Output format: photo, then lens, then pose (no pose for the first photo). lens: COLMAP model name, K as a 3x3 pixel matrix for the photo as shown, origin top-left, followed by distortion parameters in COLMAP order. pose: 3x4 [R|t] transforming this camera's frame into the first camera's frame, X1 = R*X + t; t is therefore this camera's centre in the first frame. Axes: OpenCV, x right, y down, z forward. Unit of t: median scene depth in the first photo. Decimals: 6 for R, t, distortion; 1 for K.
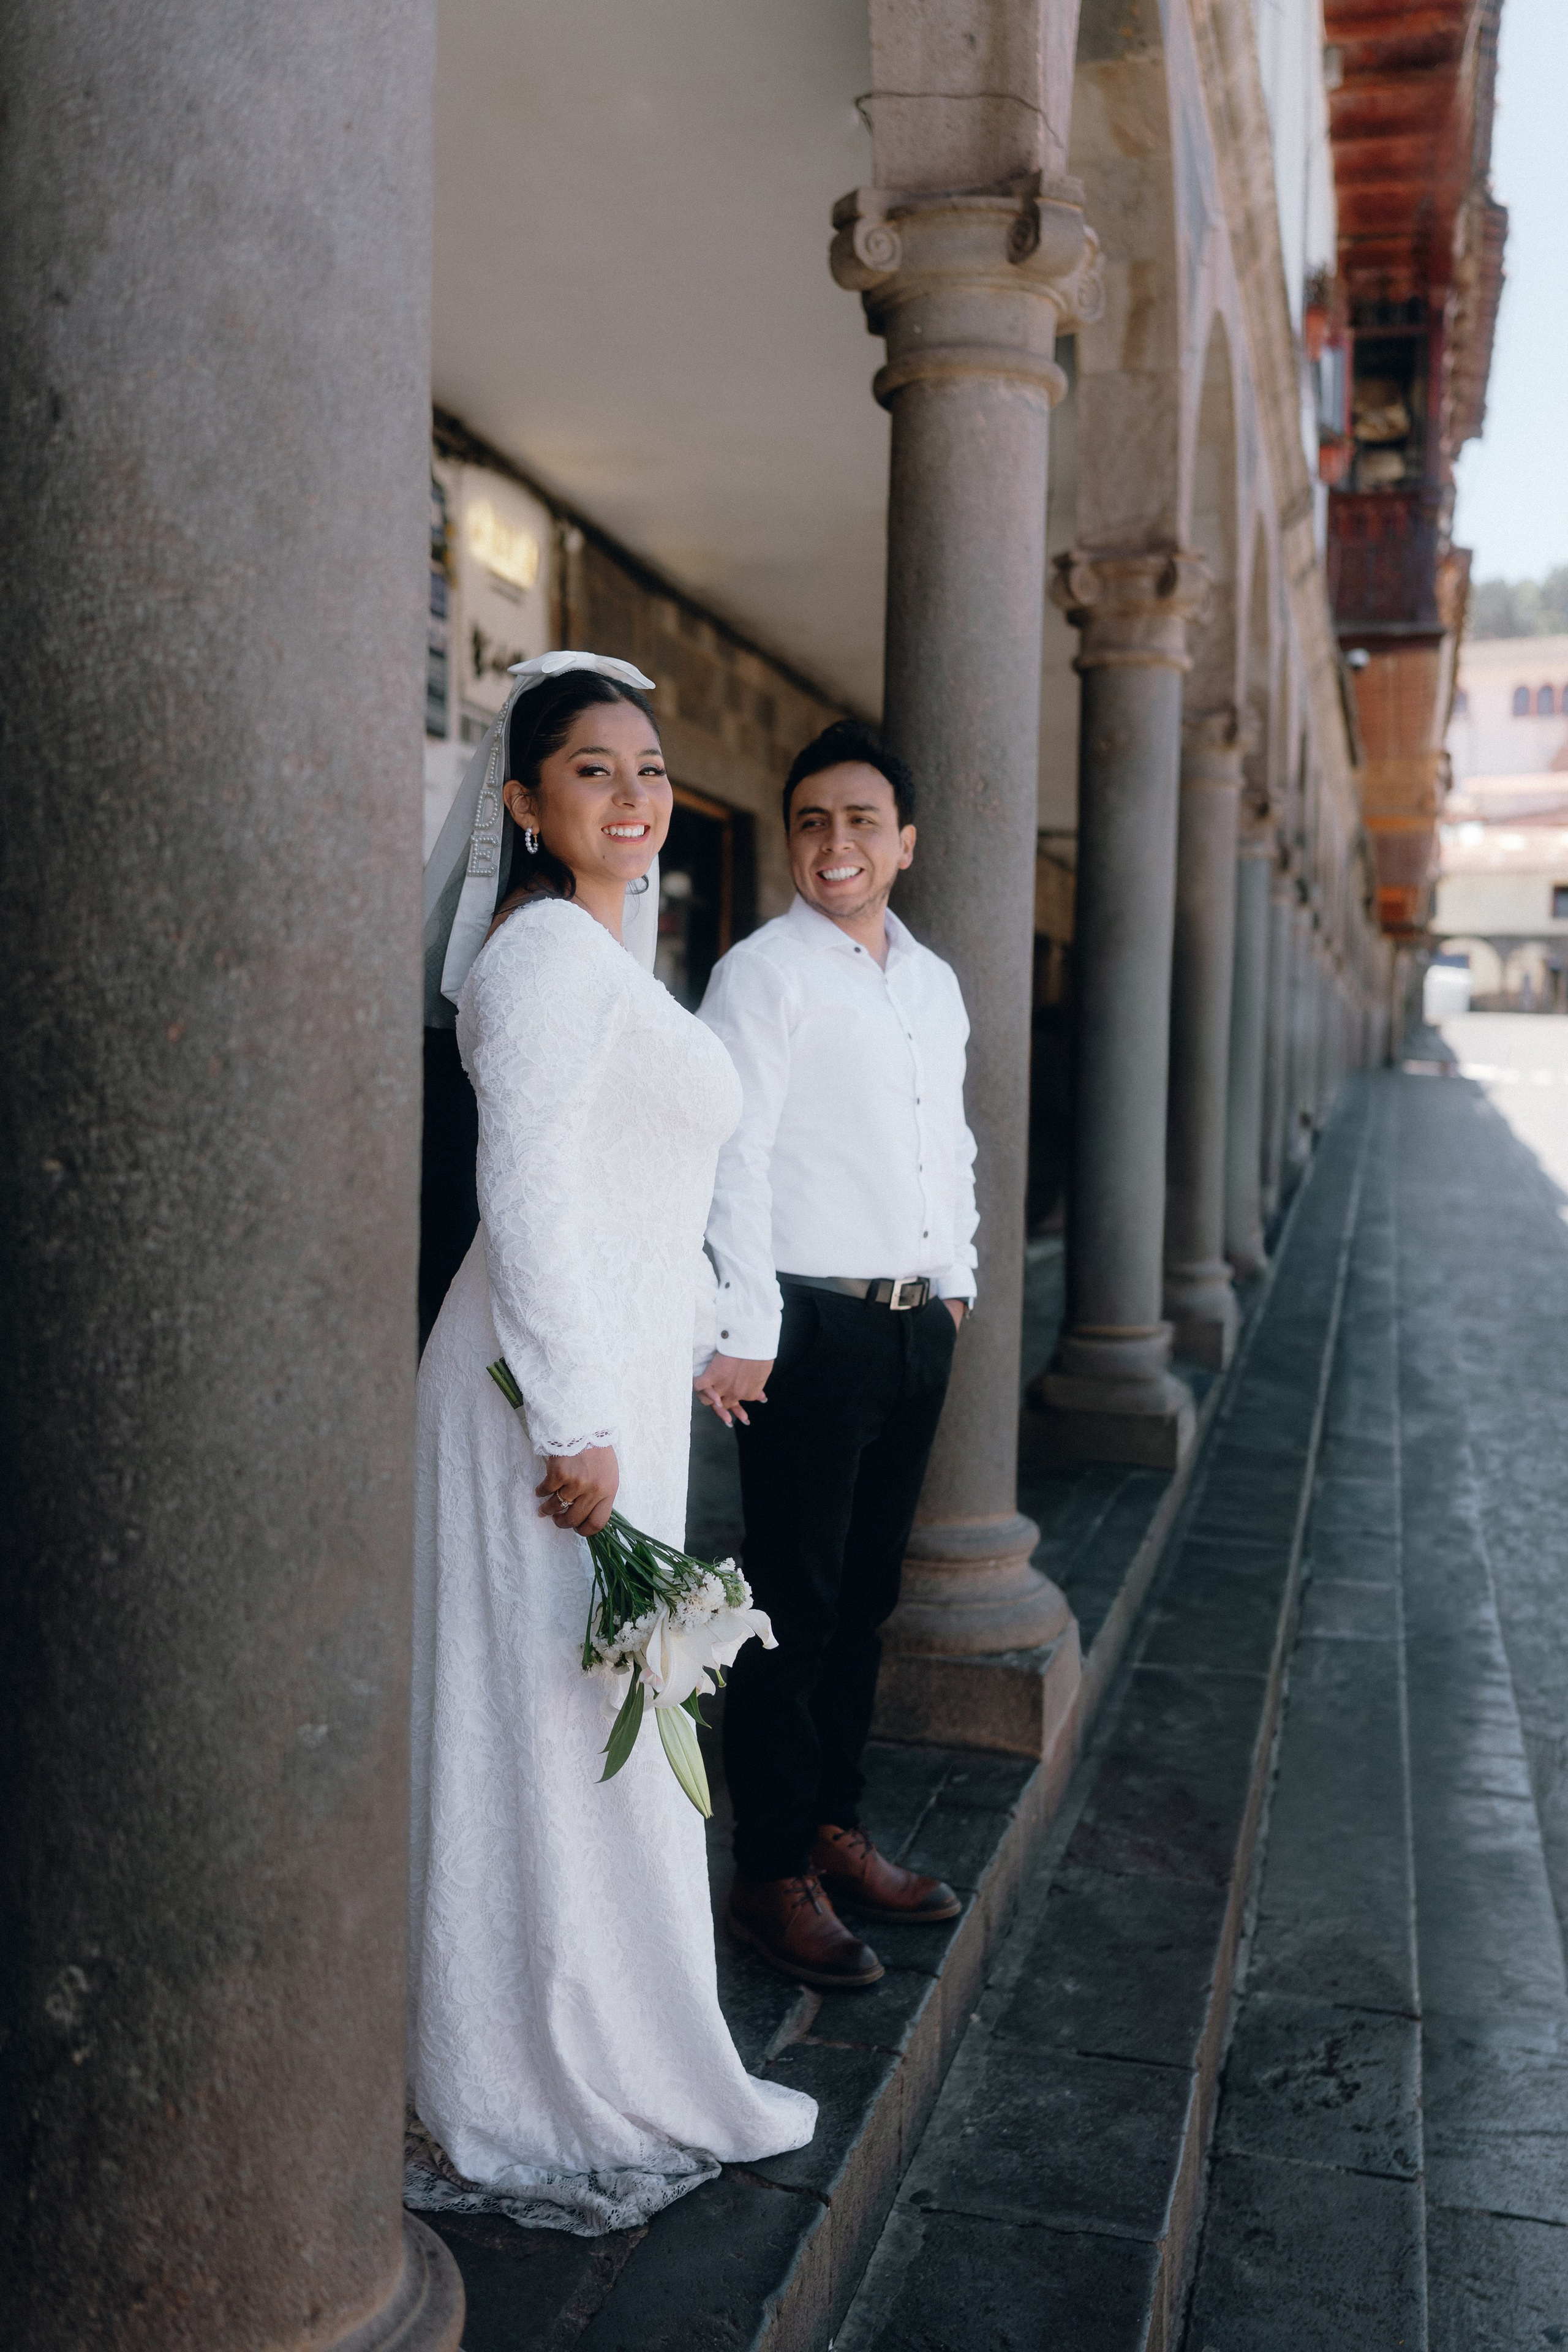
lens RADIAL K [[2197.8, 0, 782.4], [0, 2197.8, 1180.0], [0, 0, 1]] dist [0.010555, 0.013636]
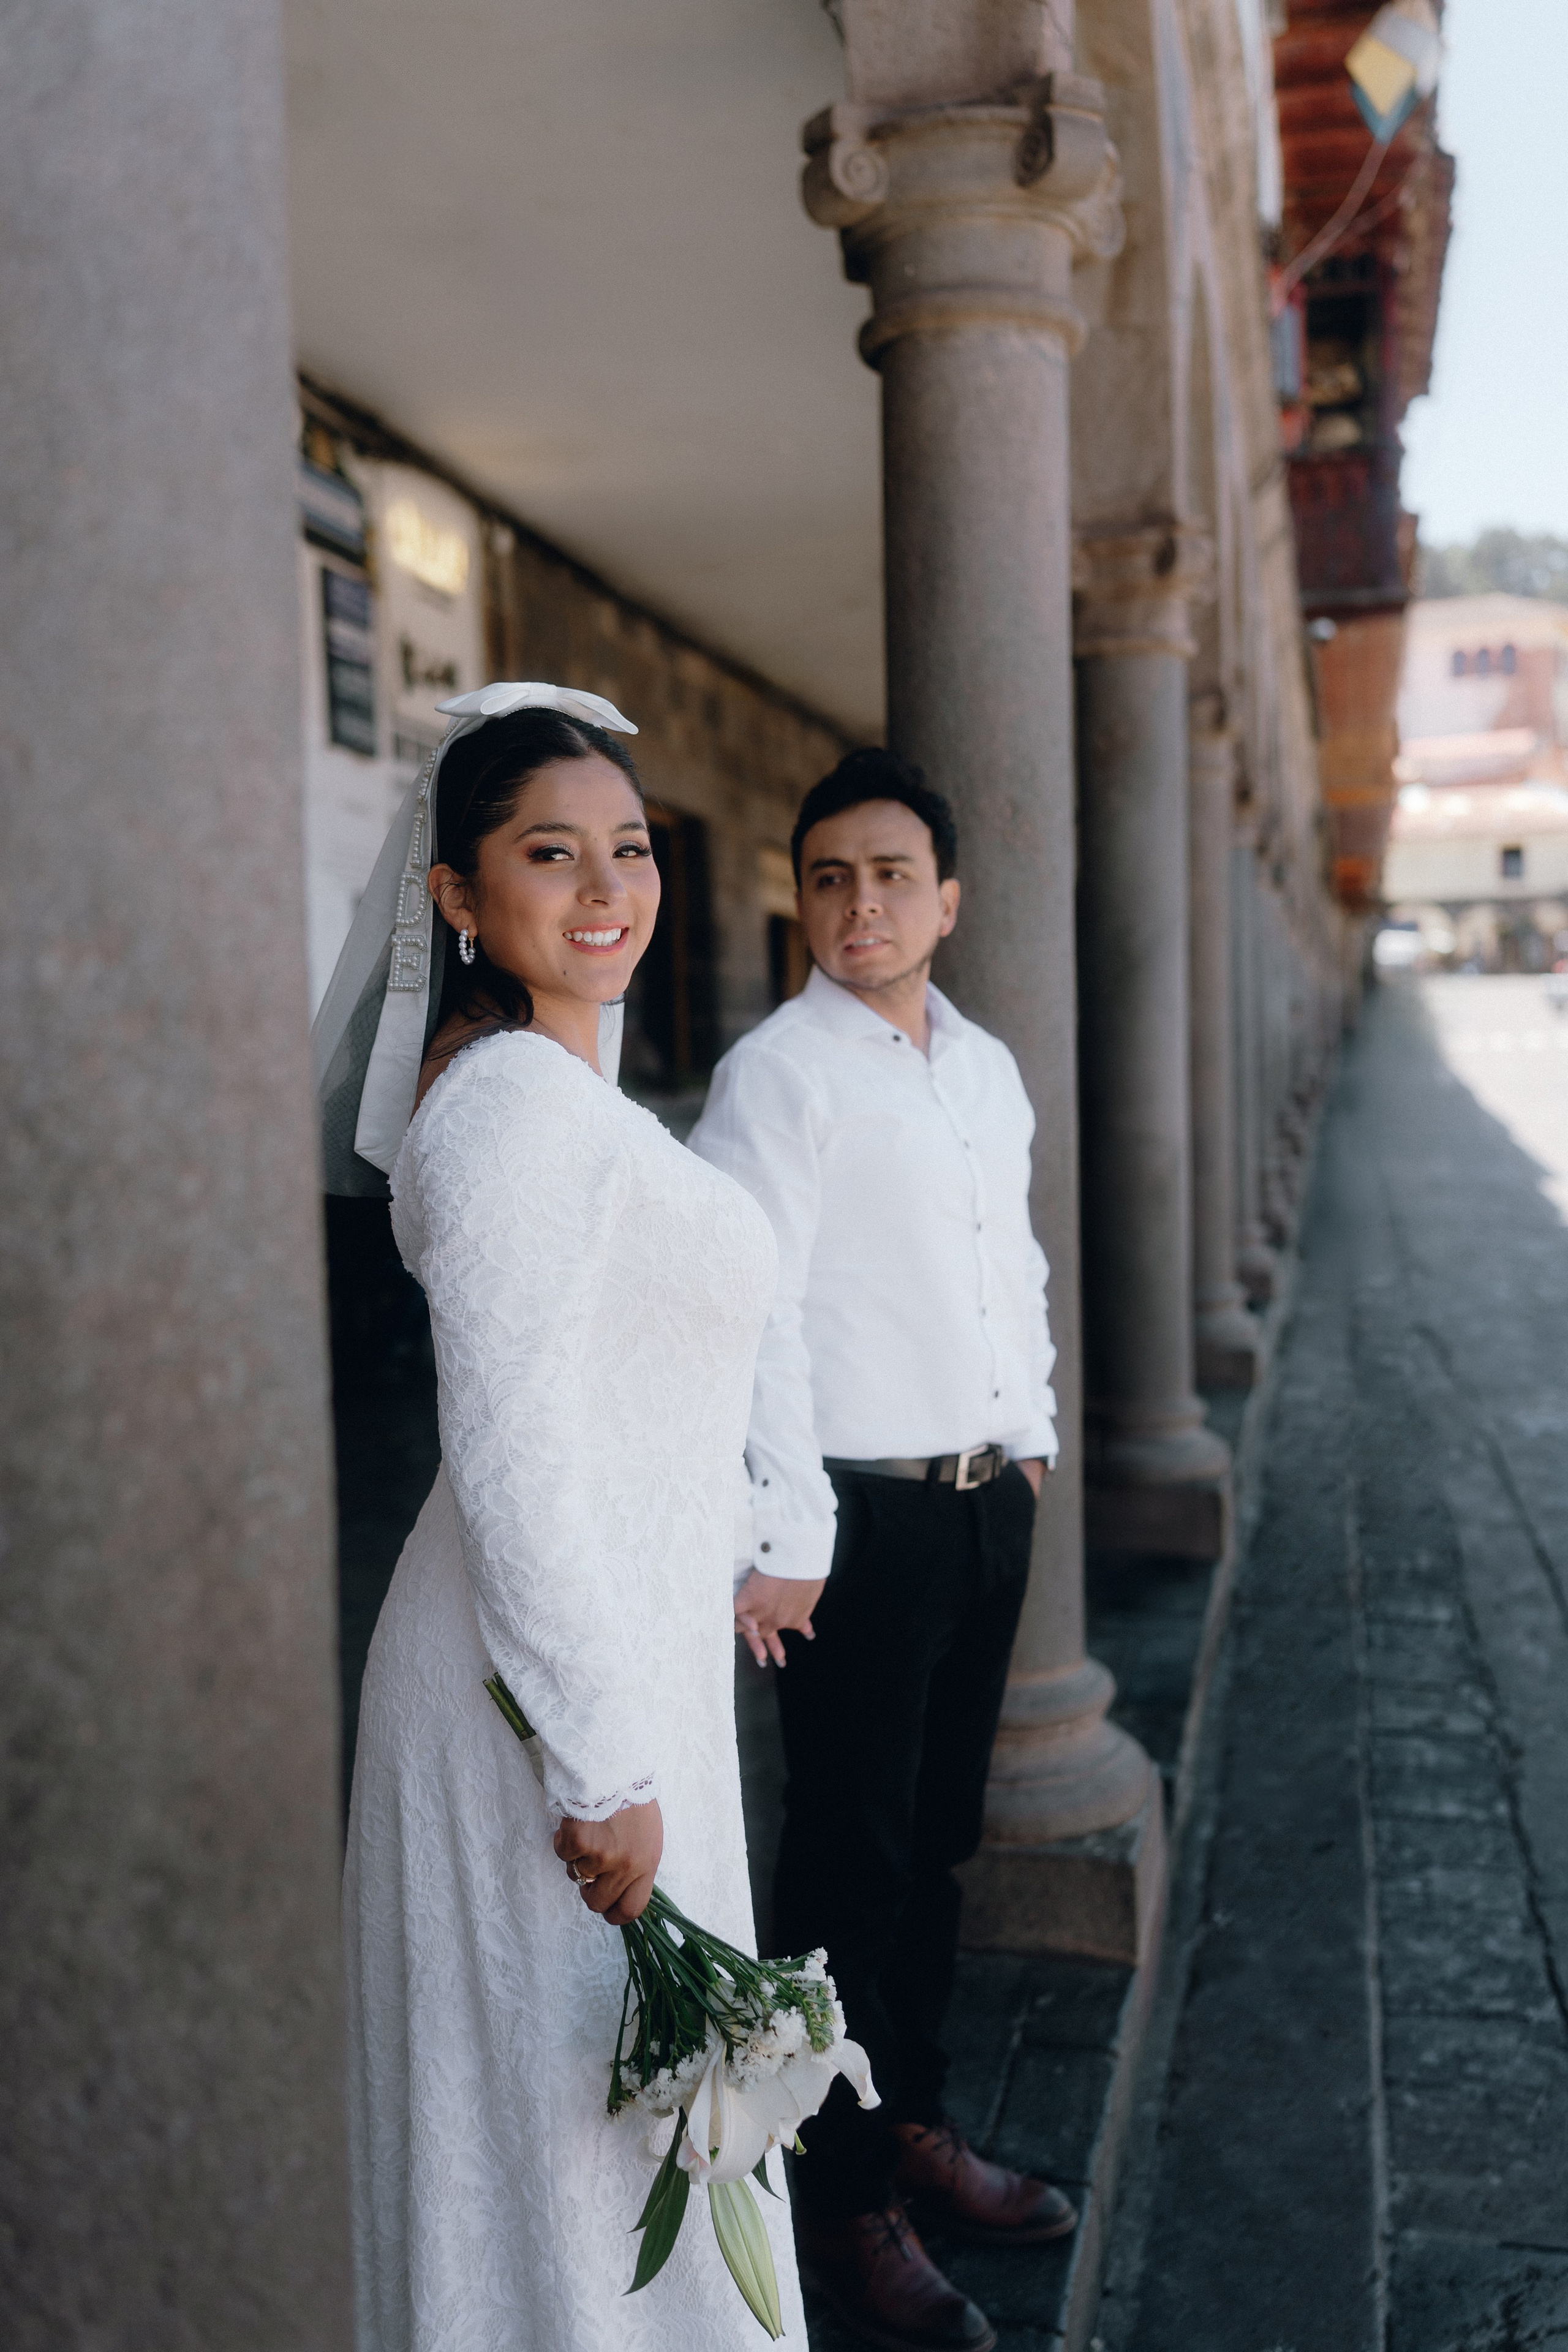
lens RADIAL K [[2197.8, 0, 782.4], [0, 2197.8, 1180.0], [0, 0, 1]] dist [0.010555, 0.013636]
pose [[0.998714, -0.046708, 0.019700, -0.020399], [0.046633, 0.998903, 0.004211, -0.046937], [-0.019875, -0.003287, 0.999797, 0.164003]]
